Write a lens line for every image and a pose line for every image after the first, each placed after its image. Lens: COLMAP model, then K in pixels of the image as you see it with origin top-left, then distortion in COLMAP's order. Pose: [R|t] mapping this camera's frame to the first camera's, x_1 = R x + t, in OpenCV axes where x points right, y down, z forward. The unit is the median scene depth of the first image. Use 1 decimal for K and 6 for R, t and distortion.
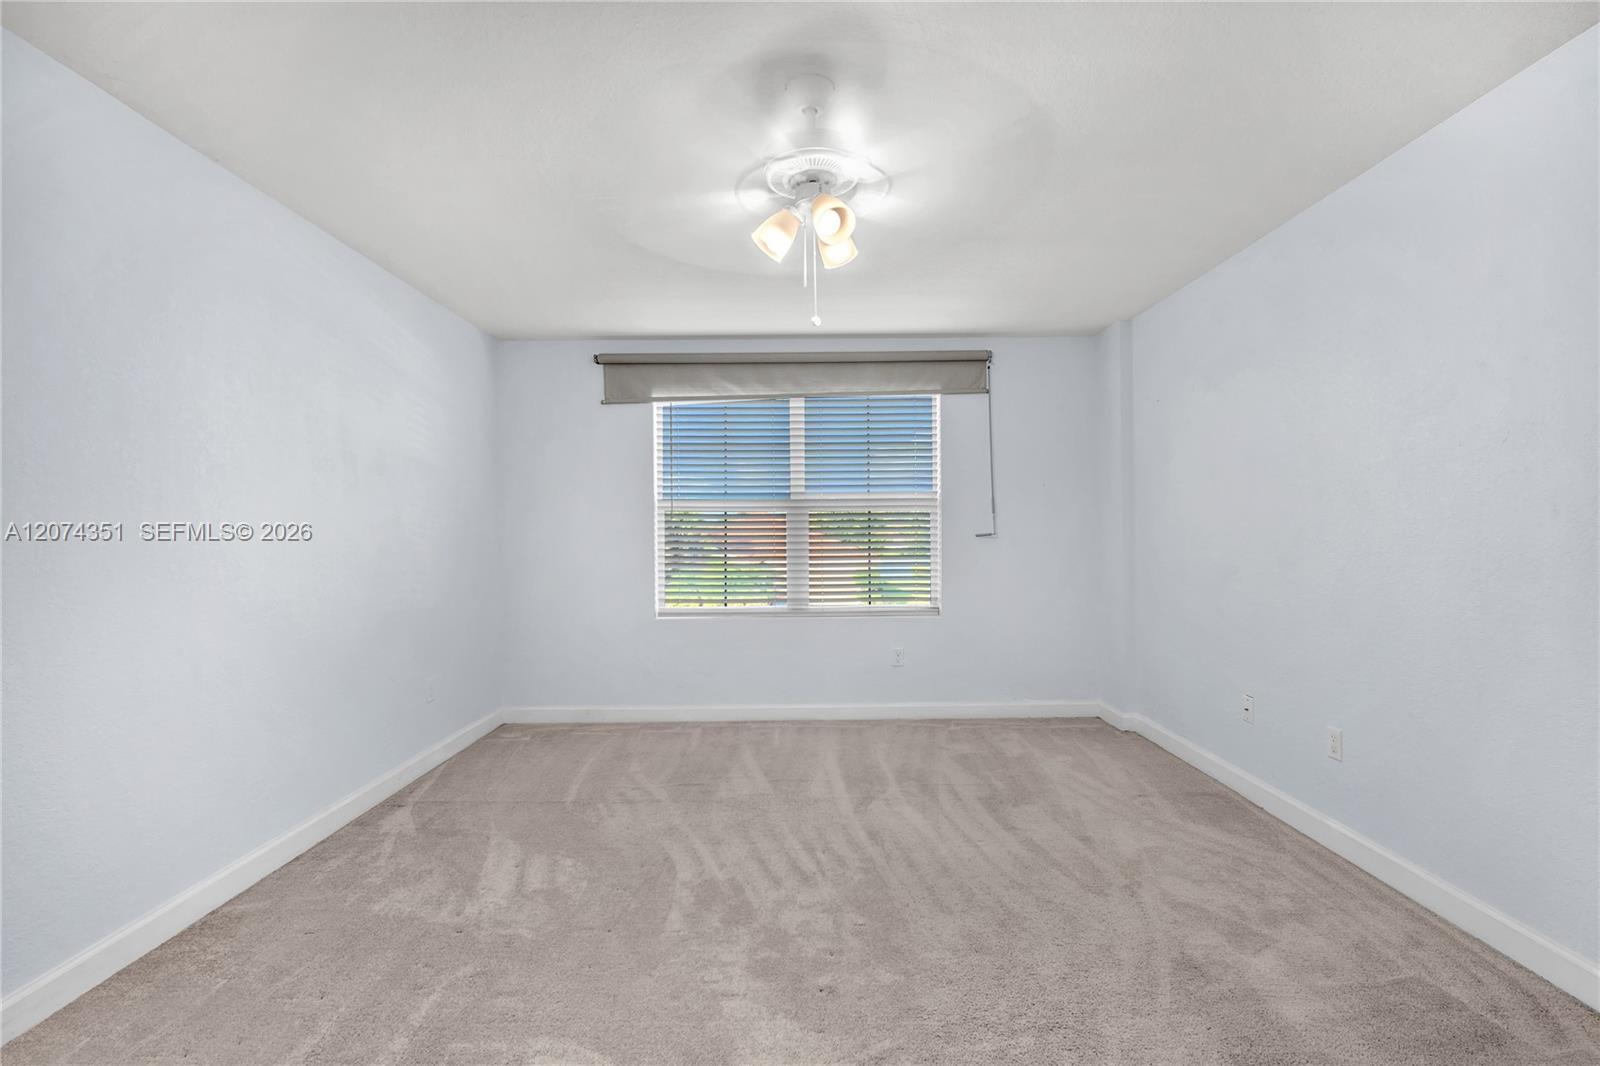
lens RADIAL K [[707.0, 0, 798.6], [0, 707.0, 535.9], [0, 0, 1]] dist [-0.014478, 0.003061]
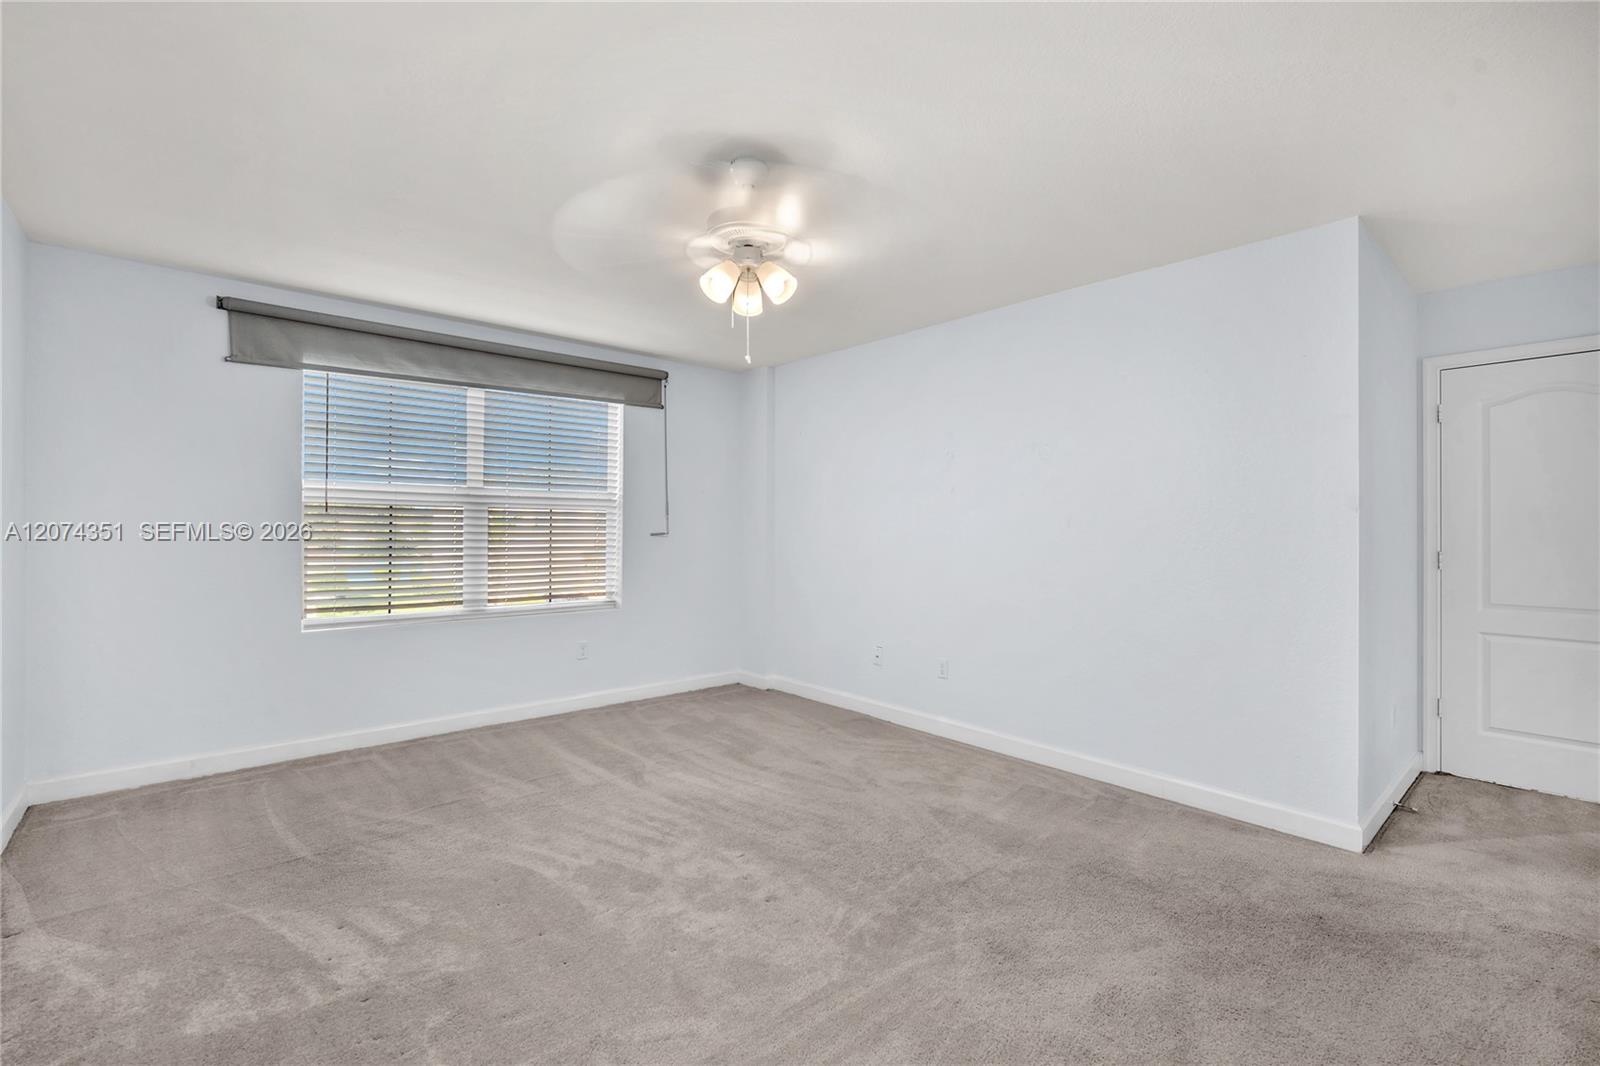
lens RADIAL K [[707.0, 0, 783.6], [0, 707.0, 532.5], [0, 0, 1]] dist [-0.014478, 0.003061]
pose [[0.757262, 0.009630, 0.653040, -0.445695], [-0.008210, 0.999953, -0.005226, 0.000555], [-0.653059, -0.001404, 0.757305, 0.022317]]
